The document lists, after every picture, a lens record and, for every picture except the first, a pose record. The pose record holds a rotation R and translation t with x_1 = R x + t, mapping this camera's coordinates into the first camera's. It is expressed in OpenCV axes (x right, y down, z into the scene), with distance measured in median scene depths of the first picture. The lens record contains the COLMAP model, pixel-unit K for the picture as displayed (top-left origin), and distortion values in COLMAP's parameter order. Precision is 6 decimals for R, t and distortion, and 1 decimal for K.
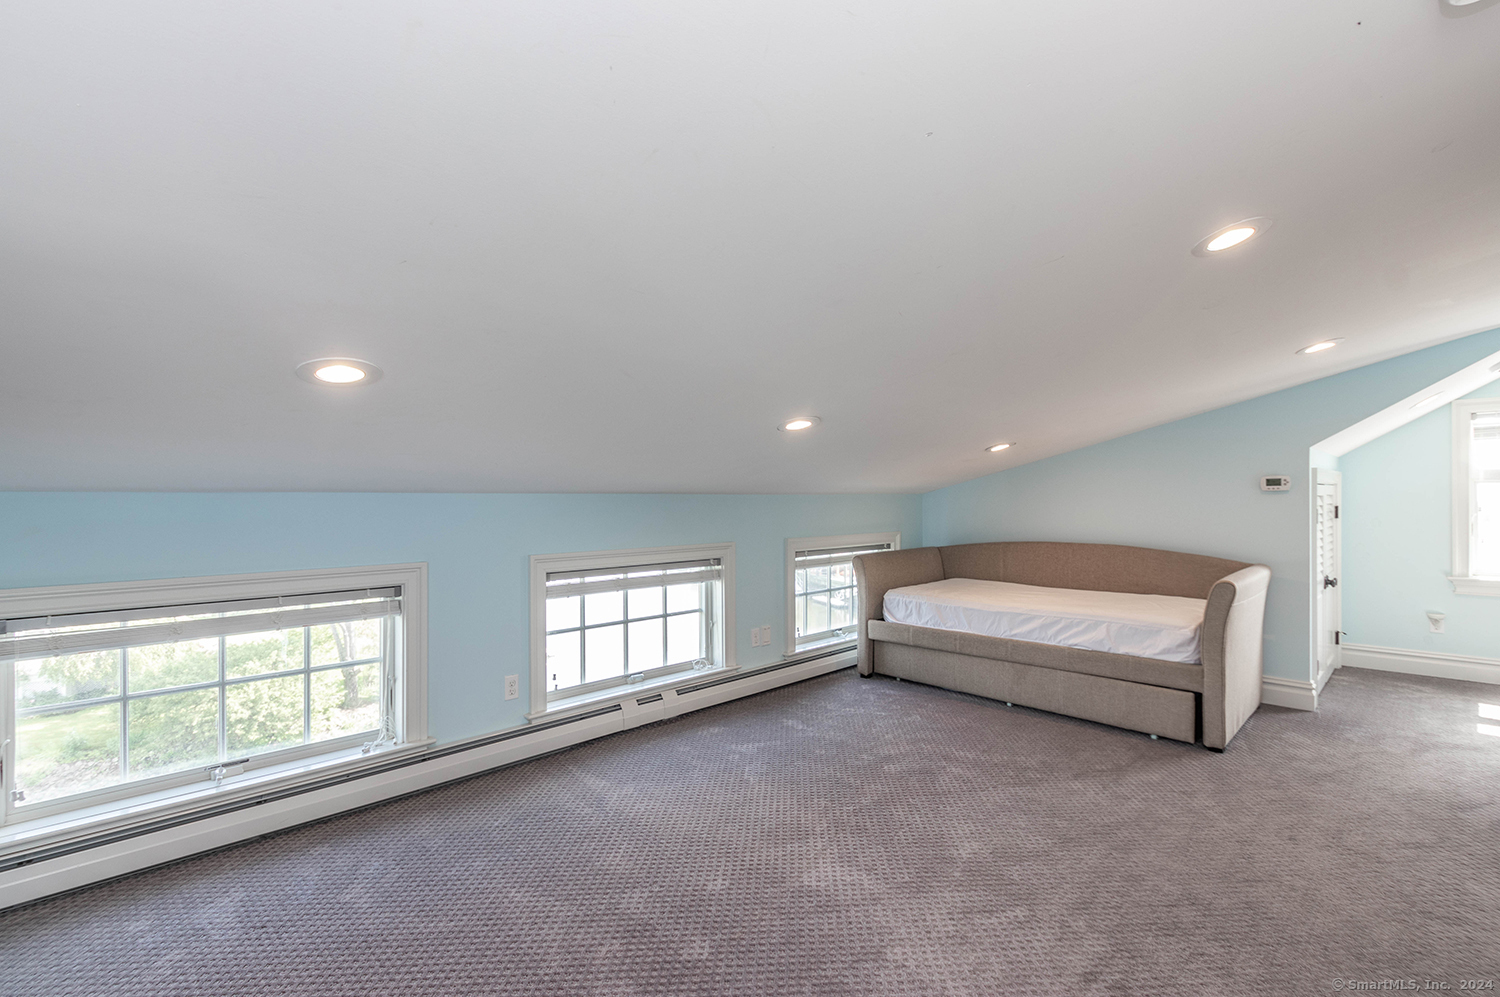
lens RADIAL K [[696.2, 0, 770.9], [0, 696.2, 480.8], [0, 0, 1]] dist [0.003849, -0.003785]
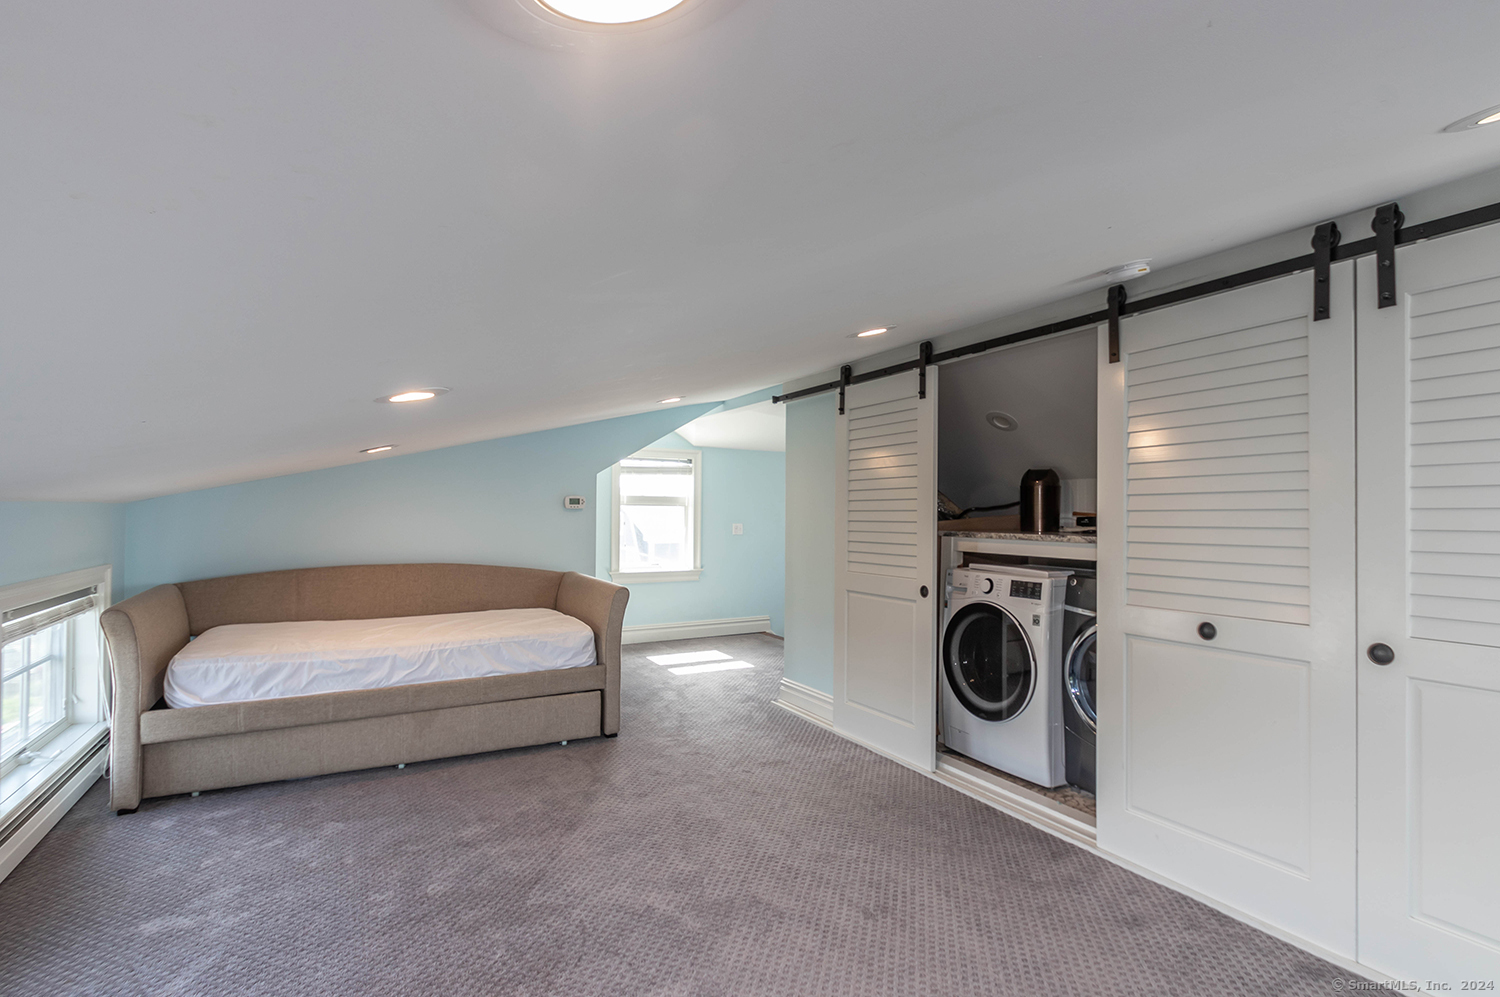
lens RADIAL K [[709.3, 0, 750.0], [0, 709.3, 498.5], [0, 0, 1]] dist [0.000639, -0.000663]
pose [[0.286476, 0.028011, 0.957678, -0.363164], [-0.031378, 0.999311, -0.019842, 0.012549], [-0.957573, -0.024366, 0.287158, 0.398740]]
